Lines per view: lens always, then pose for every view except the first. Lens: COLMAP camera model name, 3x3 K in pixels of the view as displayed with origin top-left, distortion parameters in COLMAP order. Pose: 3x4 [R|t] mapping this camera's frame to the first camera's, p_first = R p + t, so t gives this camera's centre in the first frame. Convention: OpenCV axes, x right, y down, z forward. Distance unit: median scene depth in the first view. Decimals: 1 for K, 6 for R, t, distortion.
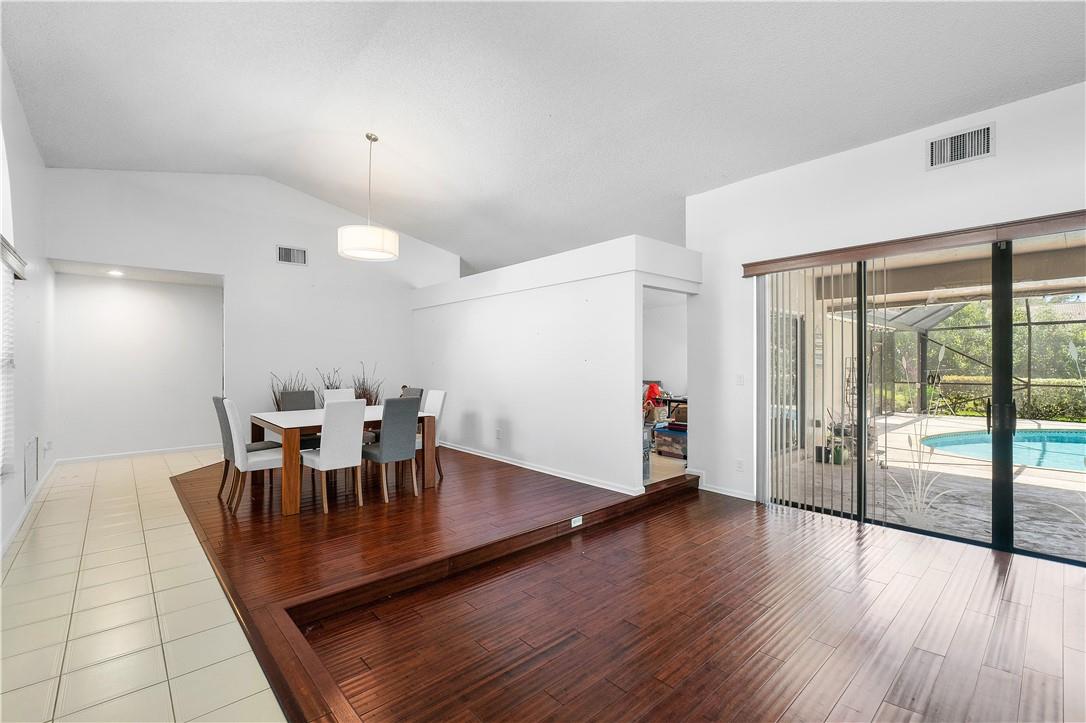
lens RADIAL K [[488.7, 0, 552.6], [0, 488.7, 361.6], [0, 0, 1]] dist [-0.005222, -0.000094]
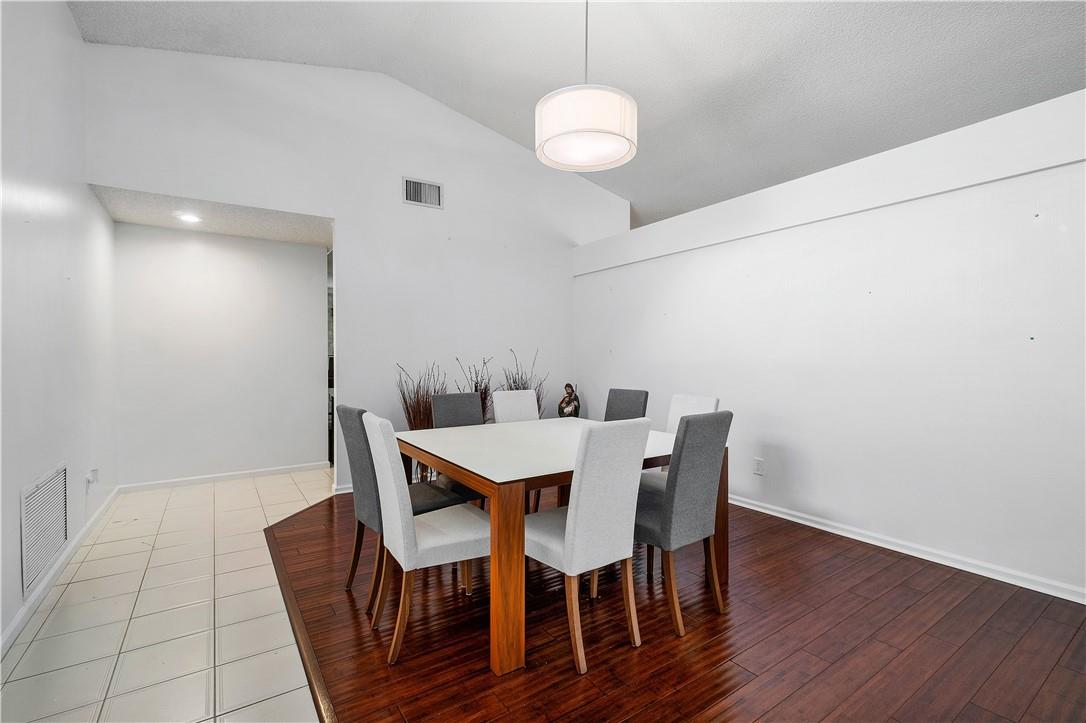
lens RADIAL K [[488.7, 0, 533.2], [0, 488.7, 361.5], [0, 0, 1]] dist [-0.005222, -0.000094]
pose [[0.988914, 0.000431, -0.148490, -0.361089], [0.000933, 0.999958, 0.009114, 0.015808], [0.148487, -0.009152, 0.988872, 0.446405]]
